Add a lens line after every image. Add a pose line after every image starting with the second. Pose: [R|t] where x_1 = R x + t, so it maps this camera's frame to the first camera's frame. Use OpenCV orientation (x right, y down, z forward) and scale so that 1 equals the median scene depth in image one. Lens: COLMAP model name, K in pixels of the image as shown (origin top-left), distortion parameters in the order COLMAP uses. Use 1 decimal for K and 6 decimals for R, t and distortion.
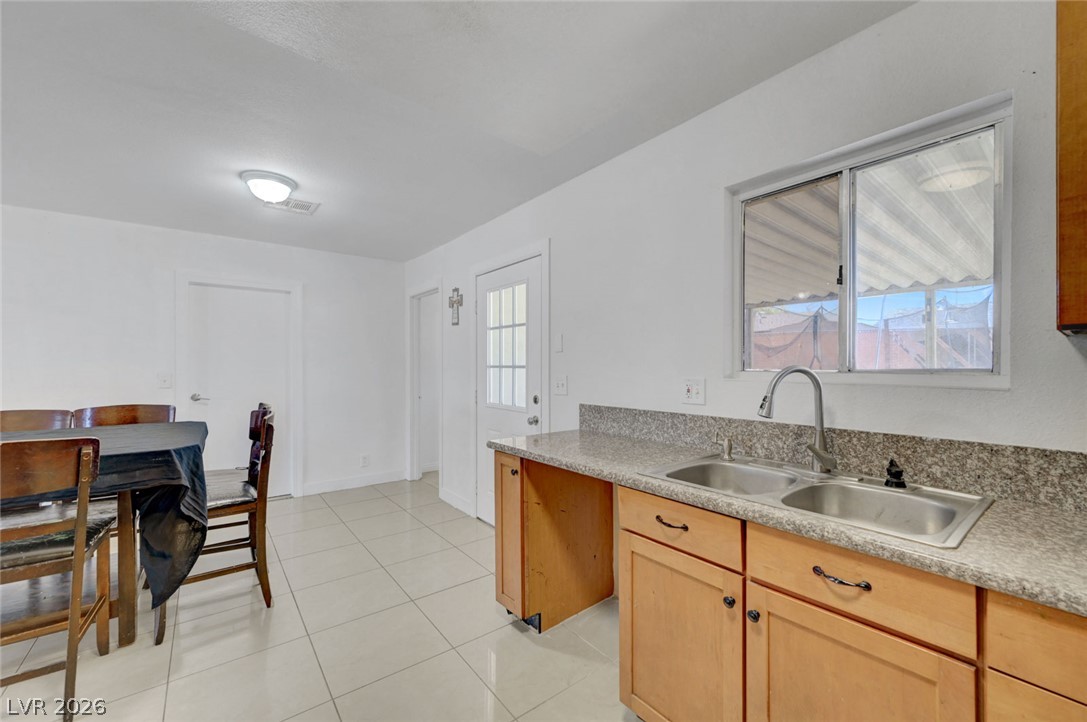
lens RADIAL K [[431.4, 0, 544.9], [0, 431.4, 365.4], [0, 0, 1]] dist [-0.002621, -0.000046]
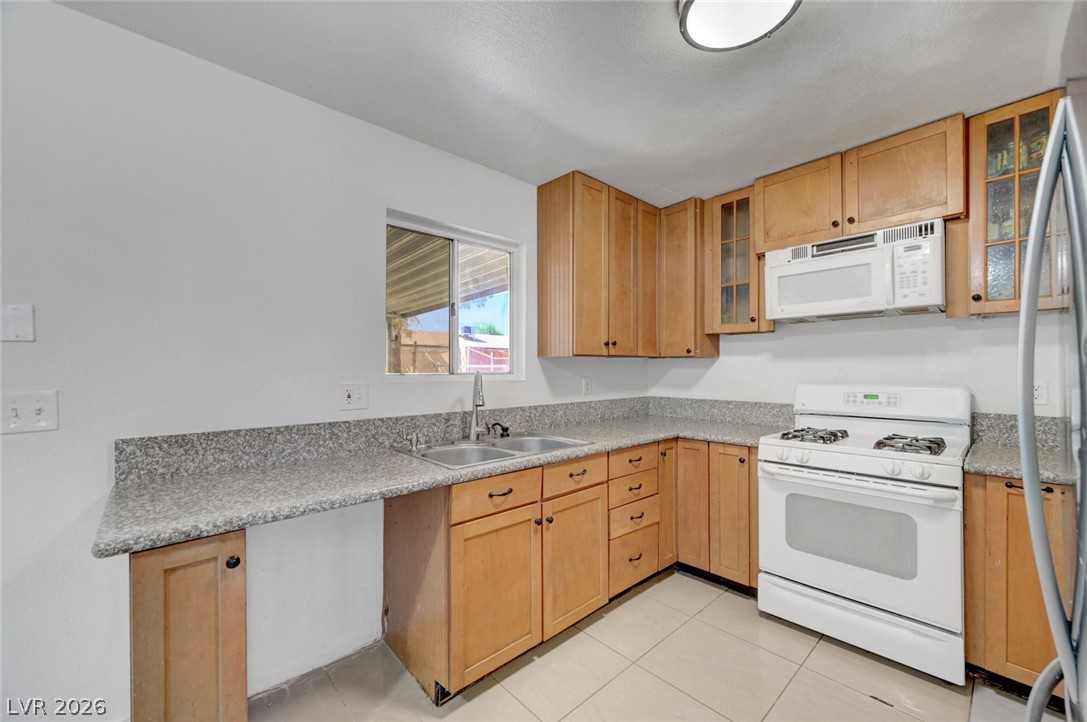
lens RADIAL K [[431.4, 0, 542.2], [0, 431.4, 367.3], [0, 0, 1]] dist [-0.002621, -0.000046]
pose [[-0.077118, 0.005918, 0.997004, -0.671783], [0.001590, 0.999982, -0.005813, 0.000354], [-0.997021, 0.001137, -0.077126, 0.658476]]
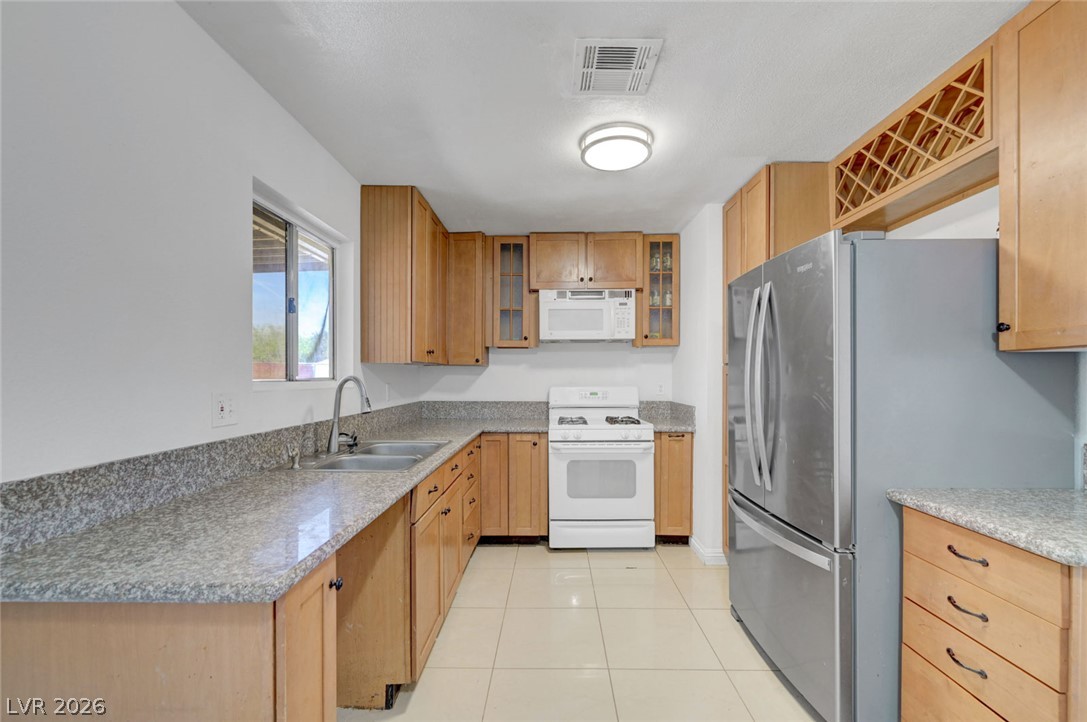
lens RADIAL K [[454.9, 0, 547.0], [0, 454.9, 376.1], [0, 0, 1]] dist [0.002675, -0.000445]
pose [[-0.782027, 0.000260, 0.623245, -0.614838], [-0.000438, 0.999999, -0.000967, 0.002025], [-0.623244, -0.001029, -0.782026, 1.293568]]
